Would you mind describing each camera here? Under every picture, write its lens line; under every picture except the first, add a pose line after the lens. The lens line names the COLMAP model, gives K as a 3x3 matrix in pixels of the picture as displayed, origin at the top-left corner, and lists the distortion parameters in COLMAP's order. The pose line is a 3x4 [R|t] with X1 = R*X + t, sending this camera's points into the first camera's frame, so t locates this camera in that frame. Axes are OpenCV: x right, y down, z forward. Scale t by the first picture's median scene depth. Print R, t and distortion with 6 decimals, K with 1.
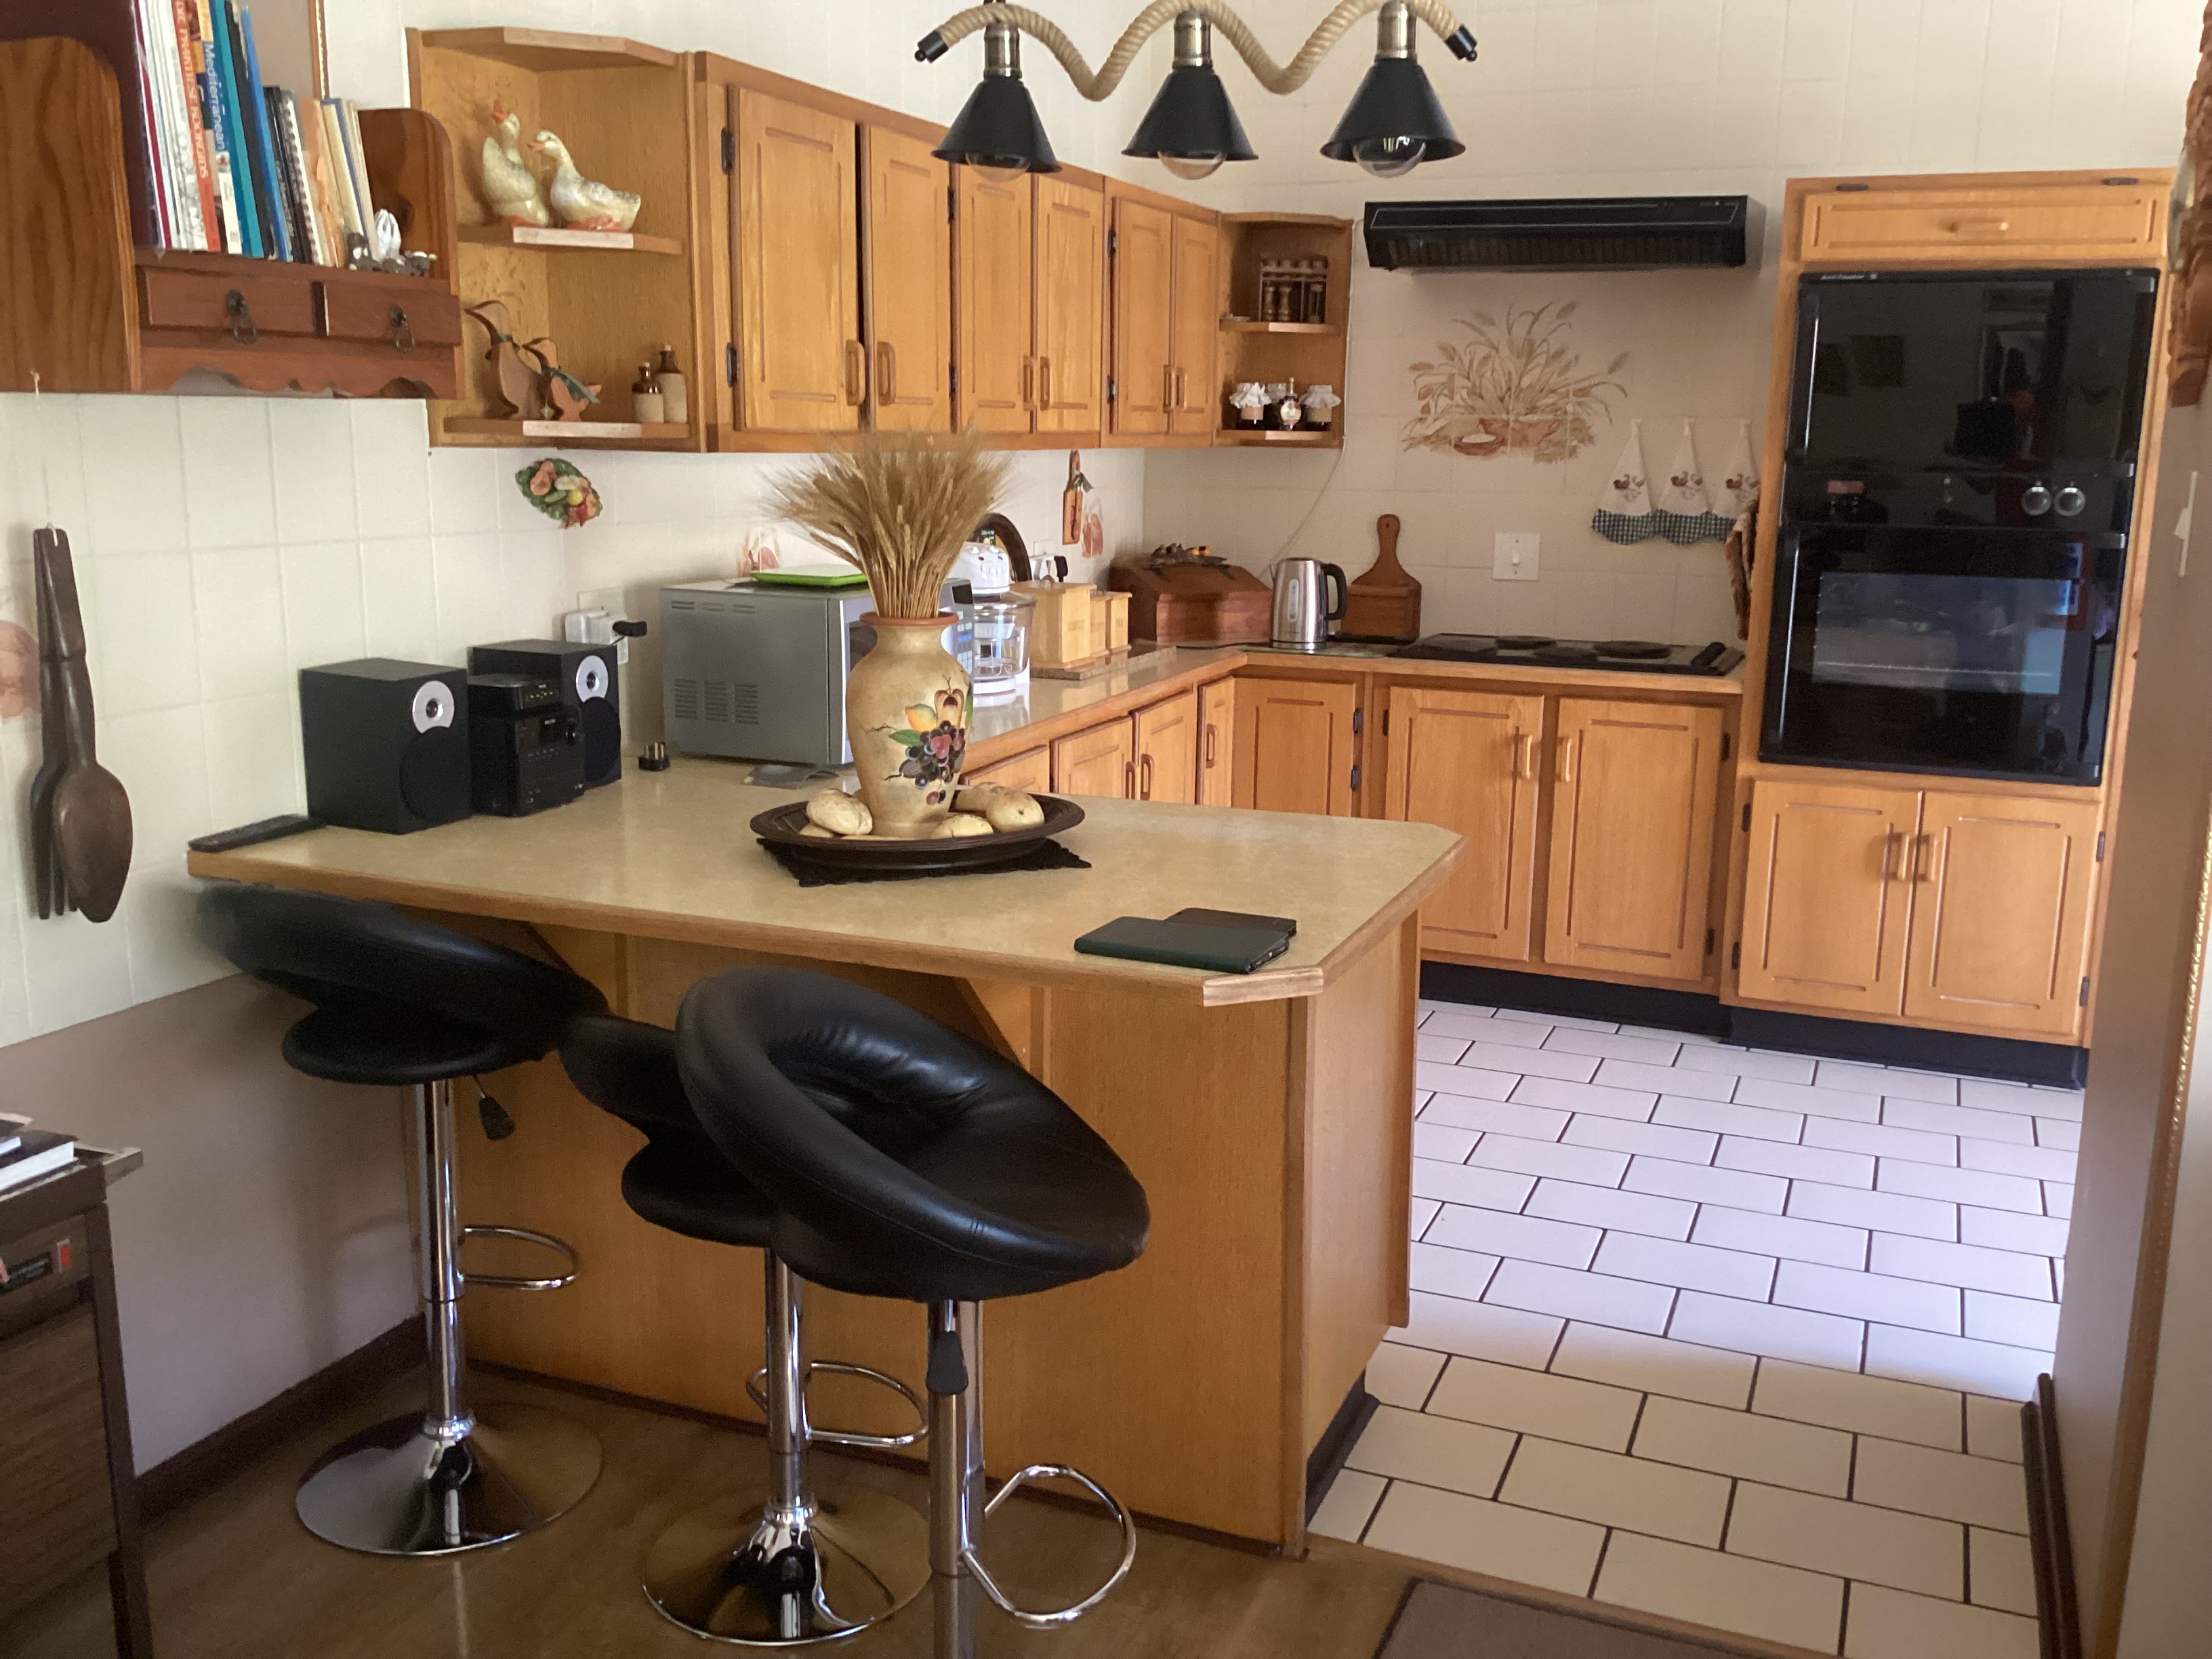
lens RADIAL K [[1972.6, 0, 1100.5], [0, 1972.6, 853.4], [0, 0, 1]] dist [0.113293, -0.199480]
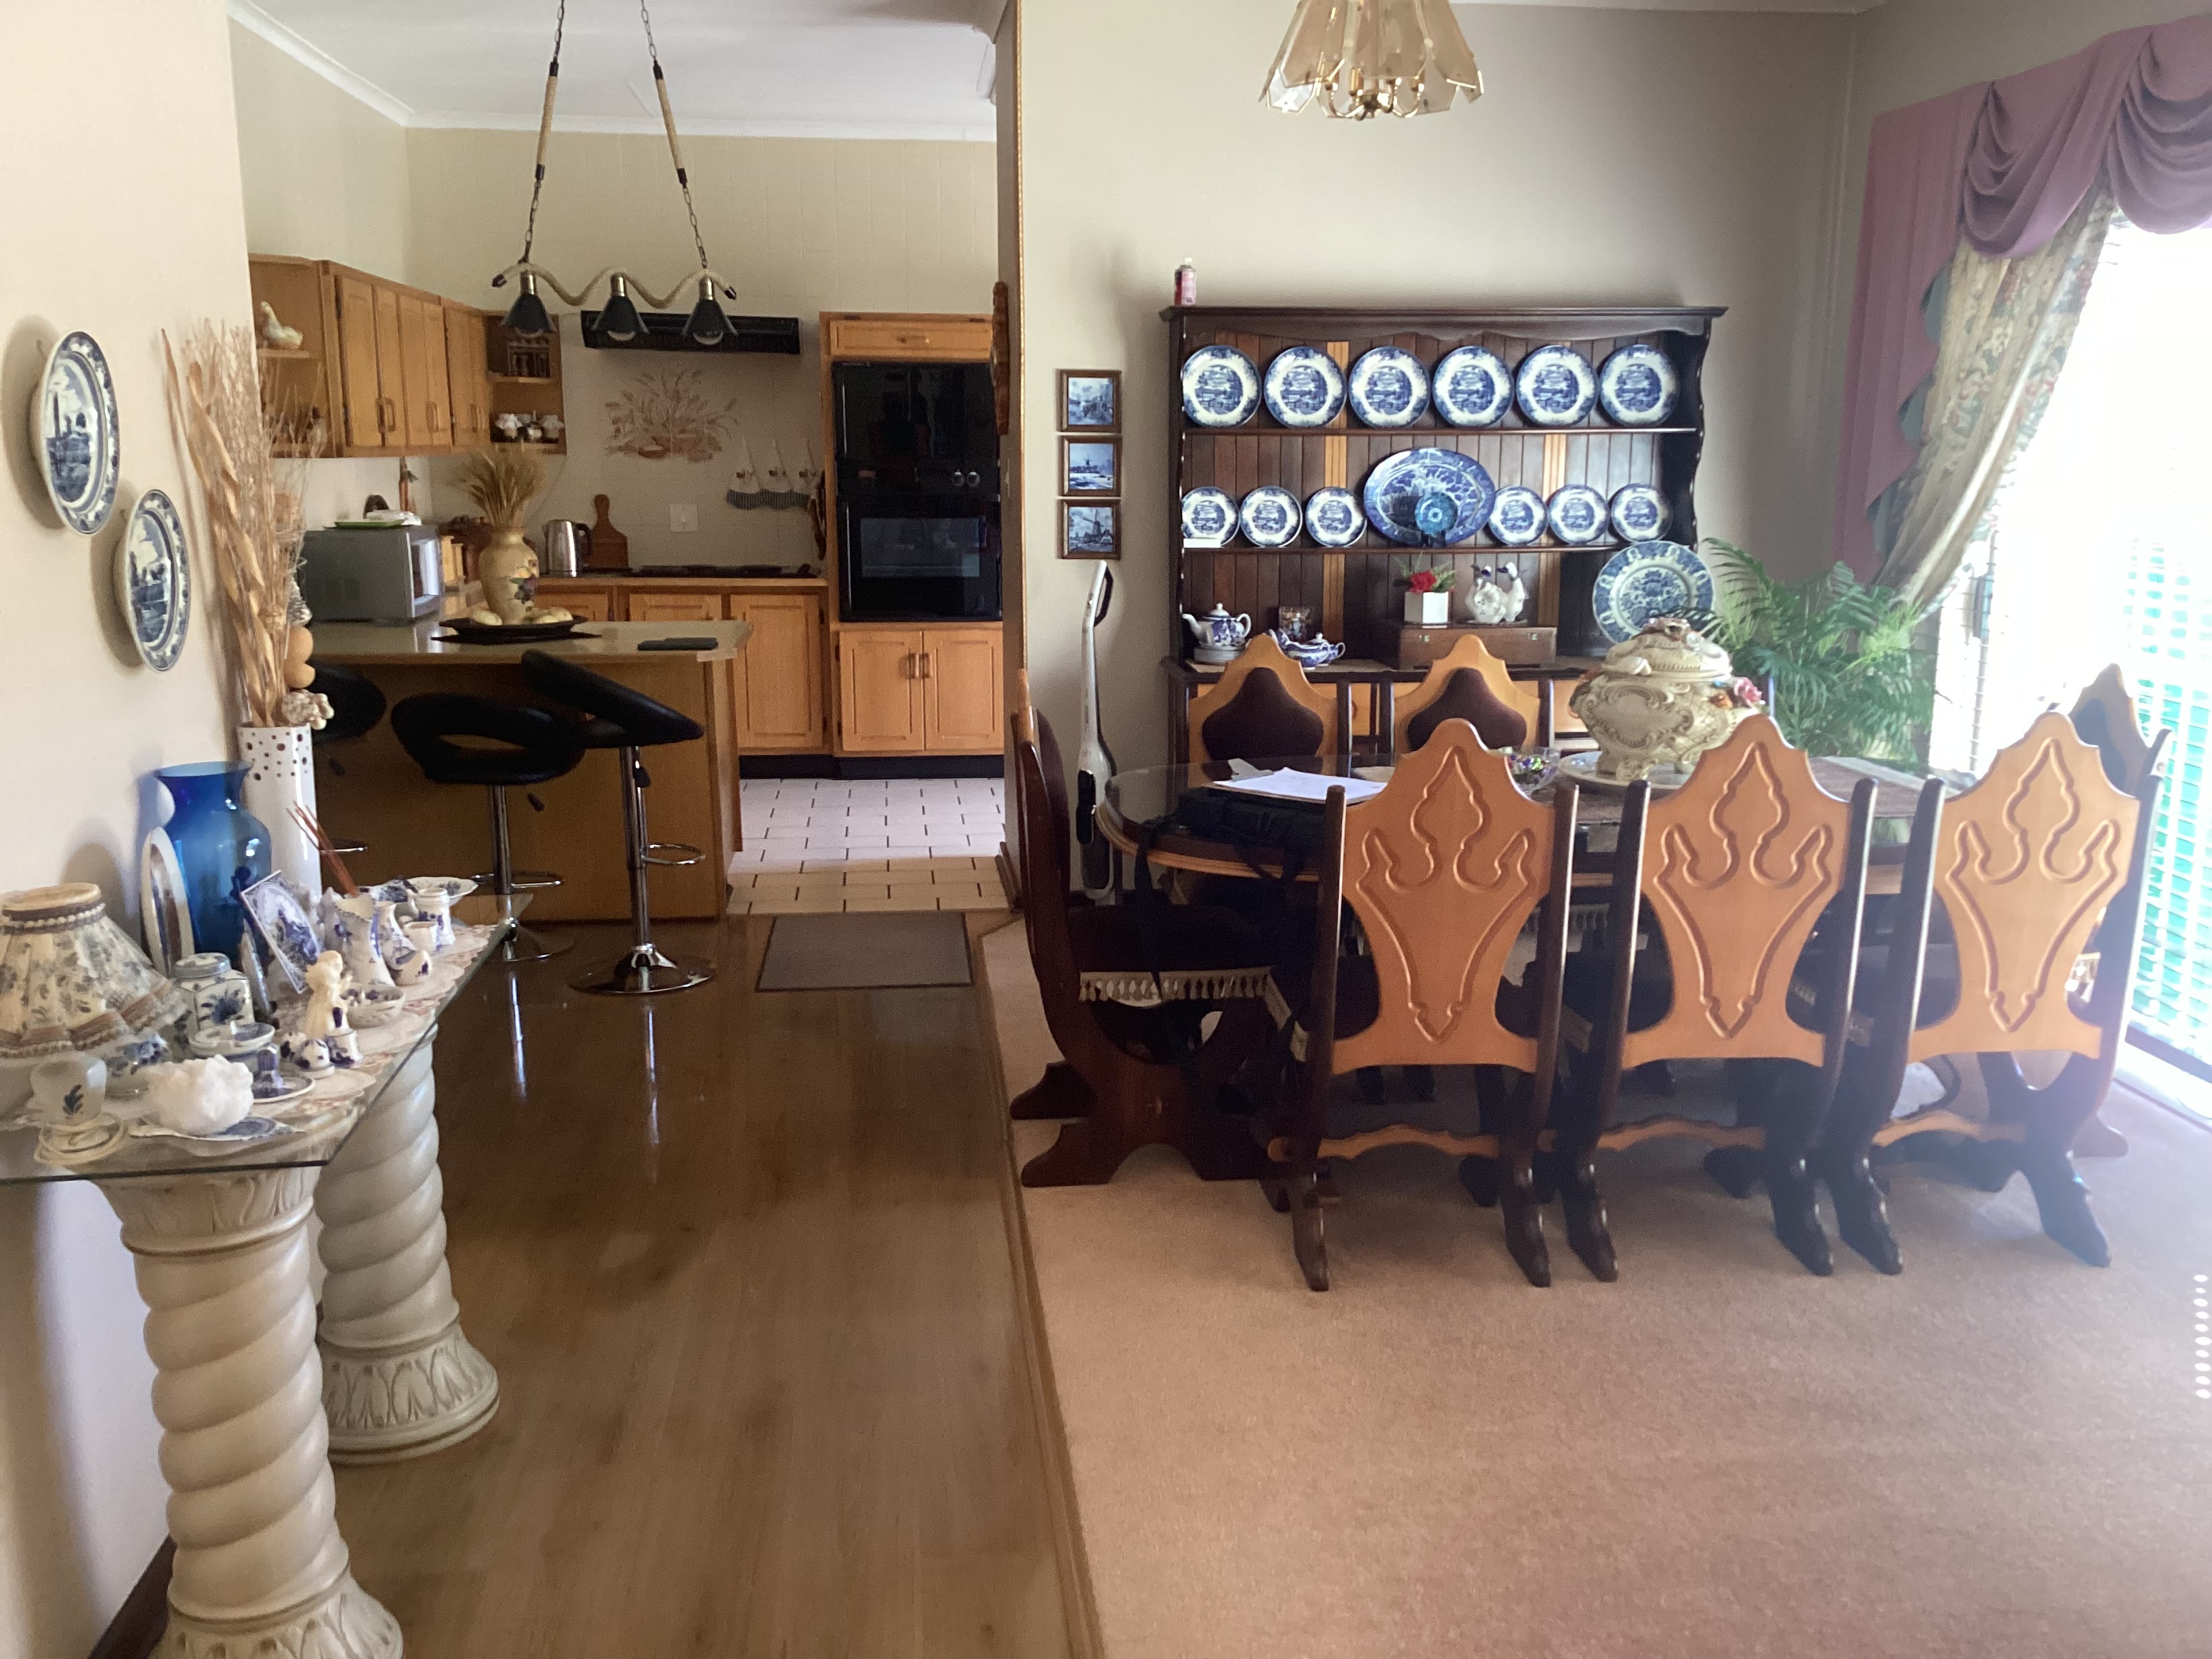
lens RADIAL K [[1972.6, 0, 1105.0], [0, 1972.6, 833.5], [0, 0, 1]] dist [0.113293, -0.199480]
pose [[0.876328, -0.101963, 0.470800, -0.333510], [0.108489, 0.994008, 0.013340, 0.147849], [-0.469339, 0.039386, 0.882139, -0.717946]]
